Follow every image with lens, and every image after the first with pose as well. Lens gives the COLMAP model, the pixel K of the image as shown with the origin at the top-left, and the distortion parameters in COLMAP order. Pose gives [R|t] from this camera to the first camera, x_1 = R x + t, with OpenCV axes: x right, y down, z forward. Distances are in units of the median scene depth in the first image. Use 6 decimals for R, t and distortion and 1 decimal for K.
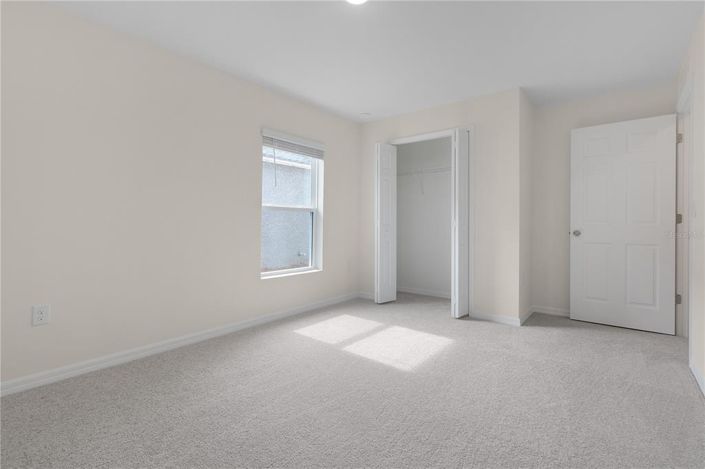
lens RADIAL K [[326.2, 0, 352.7], [0, 326.2, 223.0], [0, 0, 1]] dist [0.001693, 0.000309]
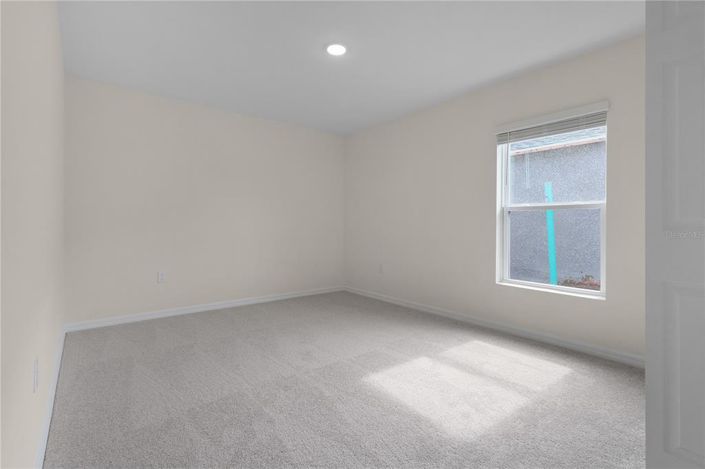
lens RADIAL K [[326.2, 0, 352.7], [0, 326.2, 223.0], [0, 0, 1]] dist [0.001693, 0.000309]
pose [[-0.175409, 0.007994, -0.984463, 0.670008], [0.017599, 0.999833, 0.004983, -0.018835], [0.984338, -0.016451, -0.175520, 0.678520]]
